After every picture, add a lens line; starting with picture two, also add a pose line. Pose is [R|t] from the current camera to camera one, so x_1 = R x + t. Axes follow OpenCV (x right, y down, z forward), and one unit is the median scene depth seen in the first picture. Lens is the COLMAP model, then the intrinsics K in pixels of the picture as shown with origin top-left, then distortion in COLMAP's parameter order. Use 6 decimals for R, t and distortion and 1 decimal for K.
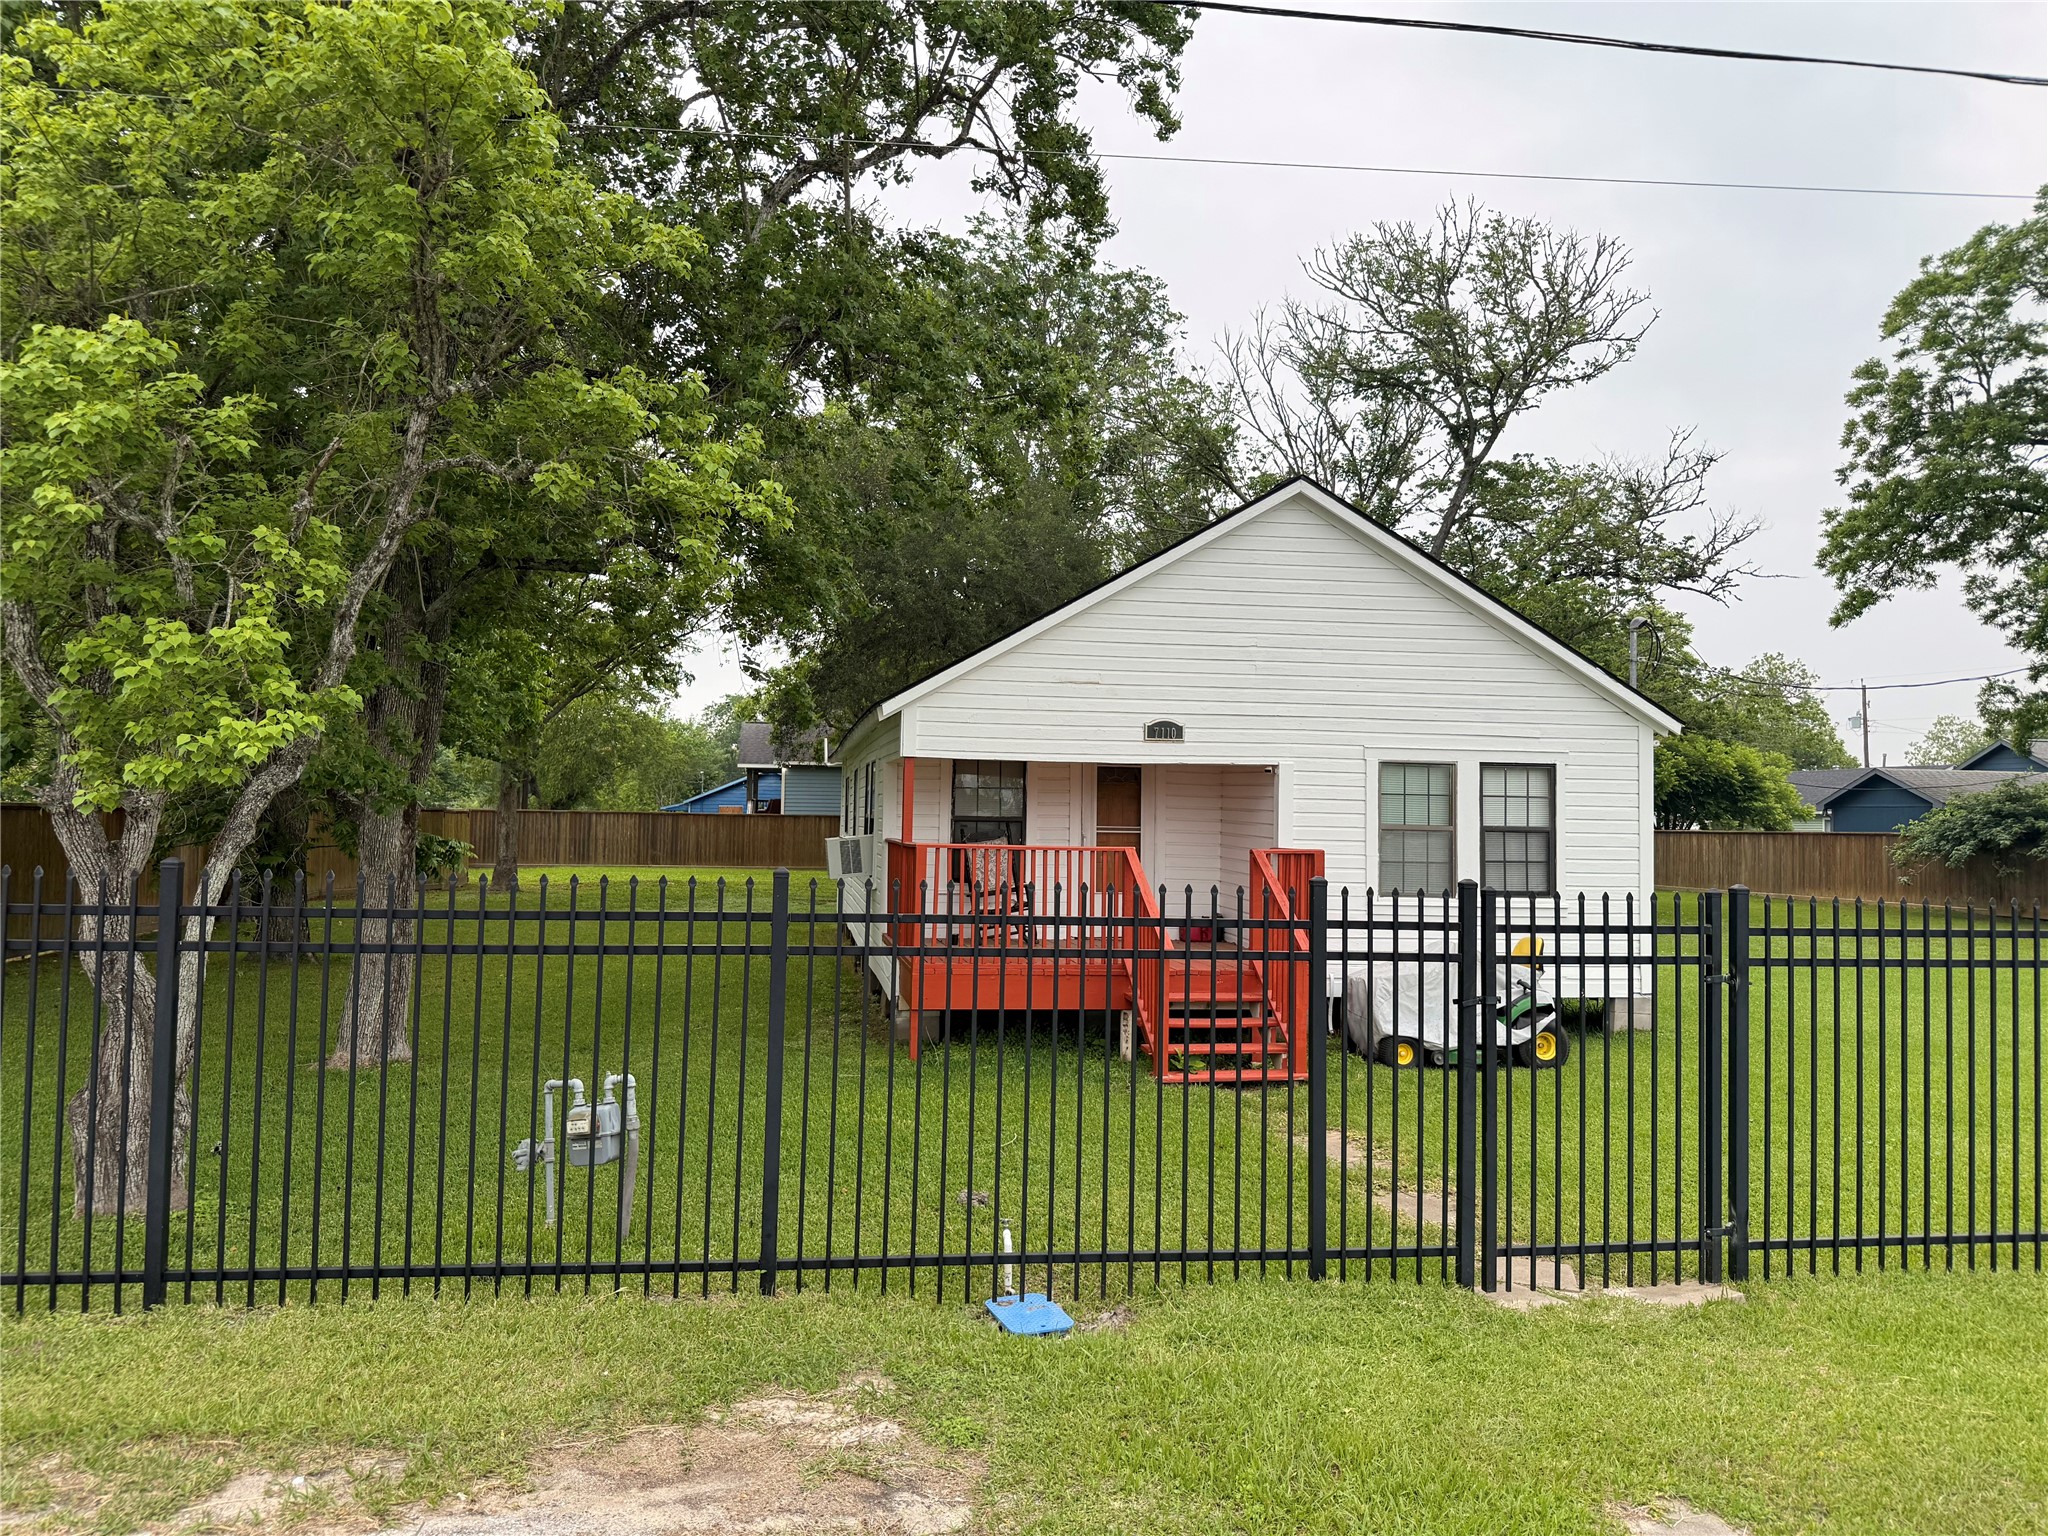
lens RADIAL K [[1288.6, 0, 1024.0], [0, 1288.6, 768.0], [0, 0, 1]] dist [0.005767, -0.040710]
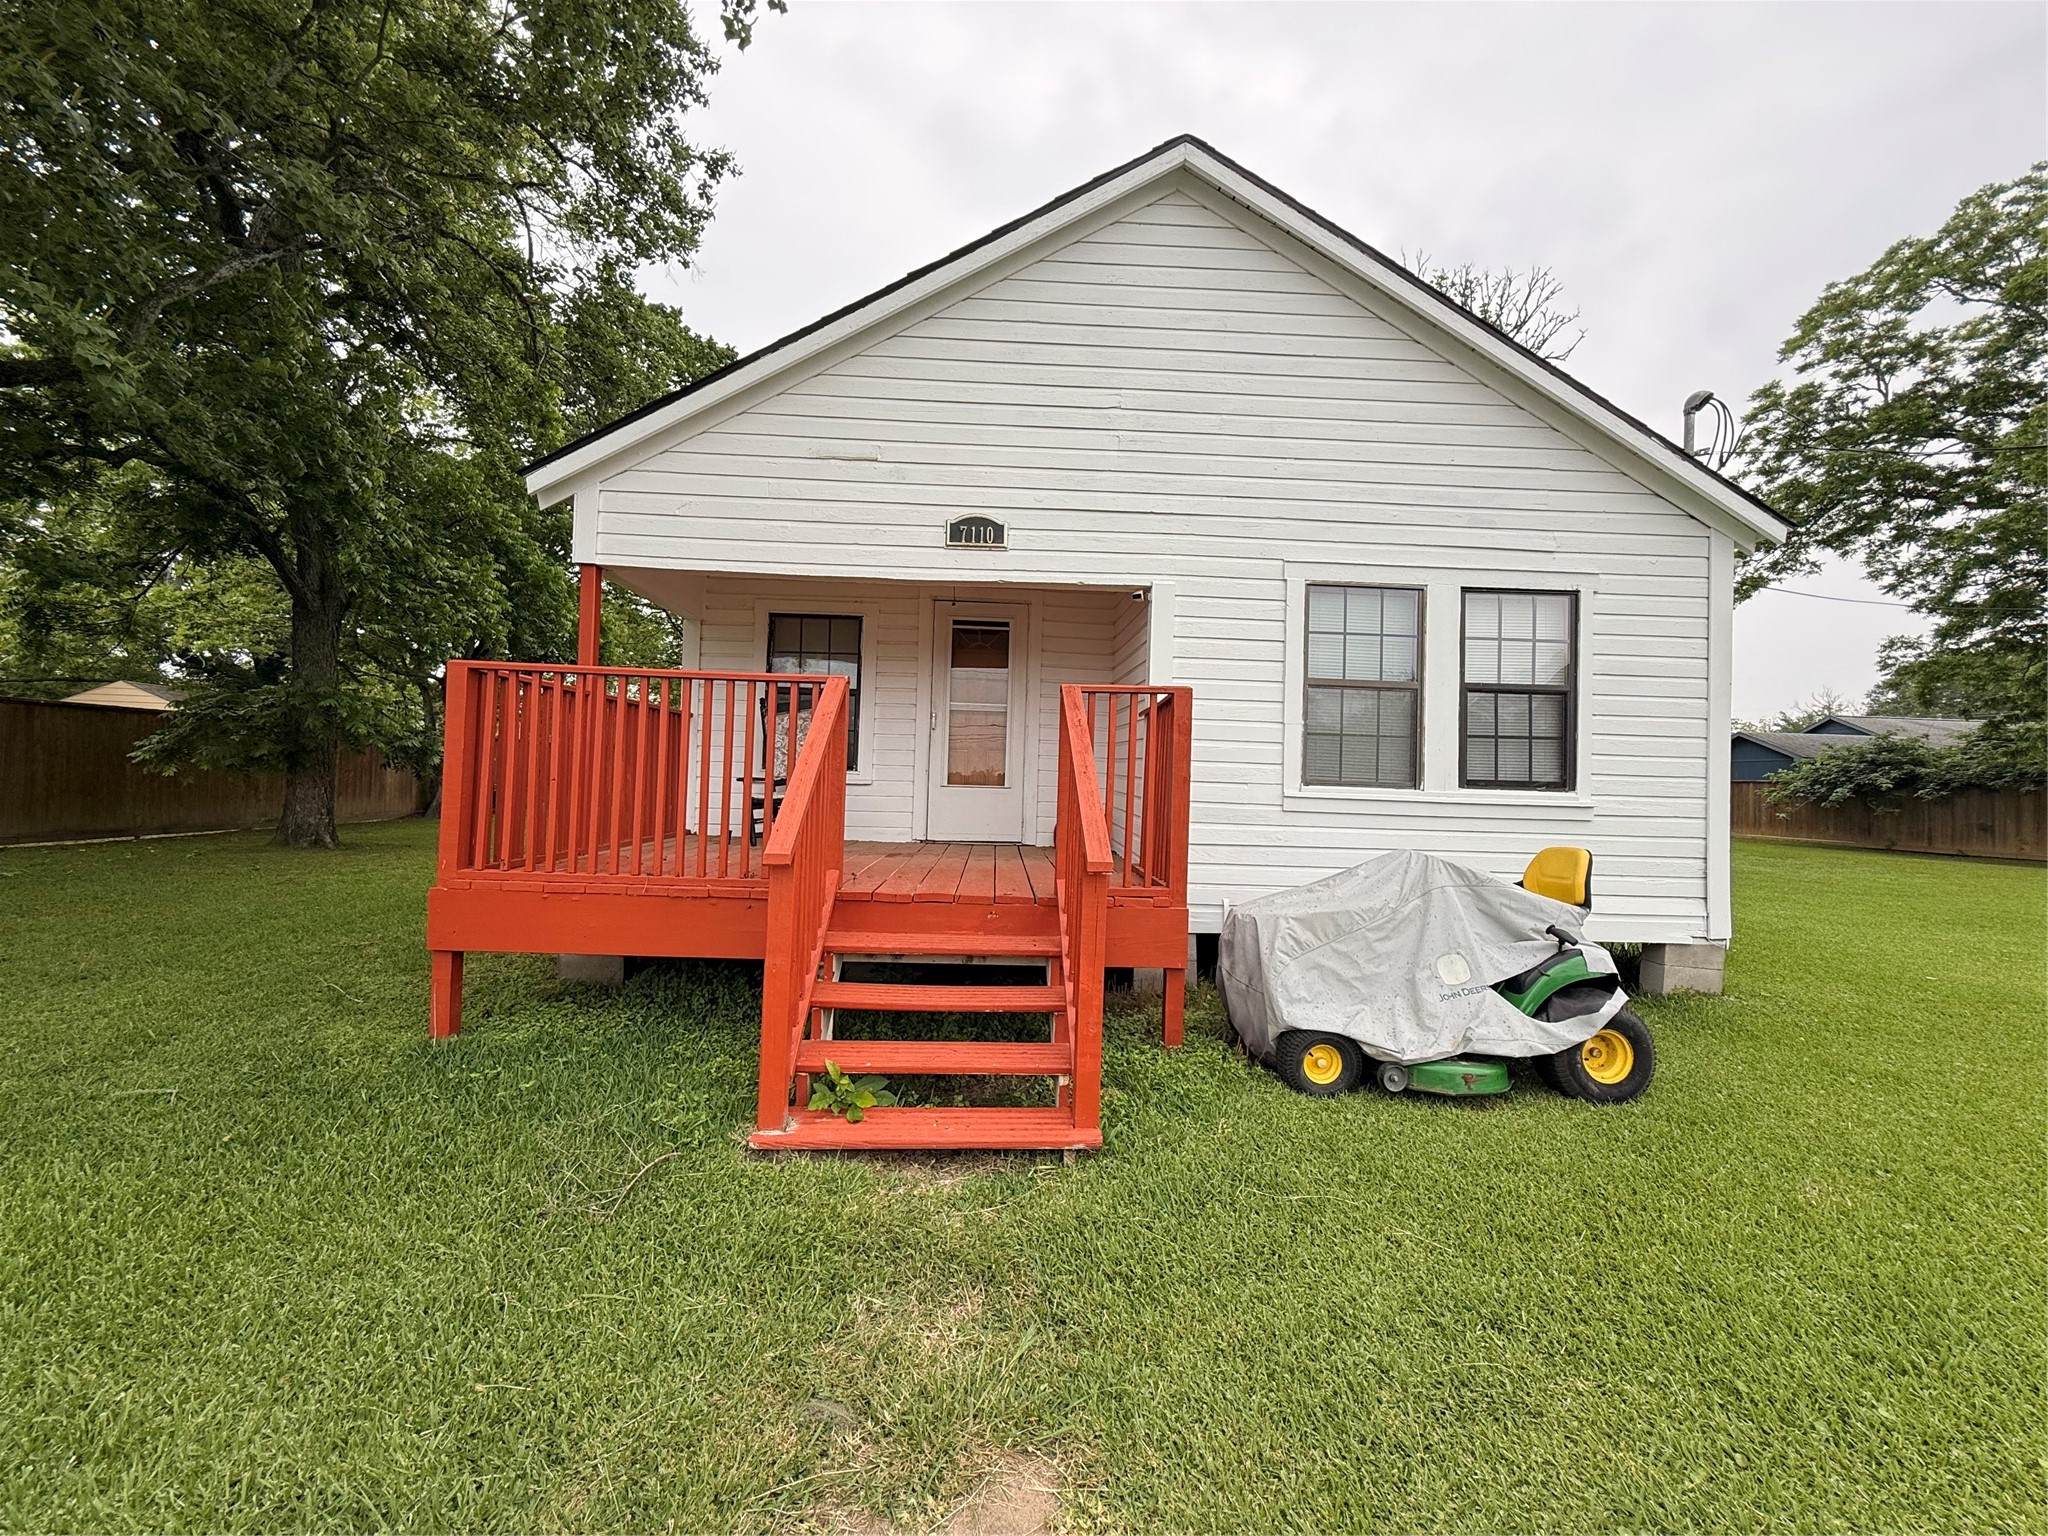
lens RADIAL K [[811.6, 0, 1037.4], [0, 811.6, 760.5], [0, 0, 1]] dist [-0.000123, 0.000281]
pose [[0.995971, 0.009775, -0.089139, 0.058520], [-0.007991, 0.999761, 0.020350, 0.026530], [0.089317, -0.019555, 0.995811, 0.188499]]
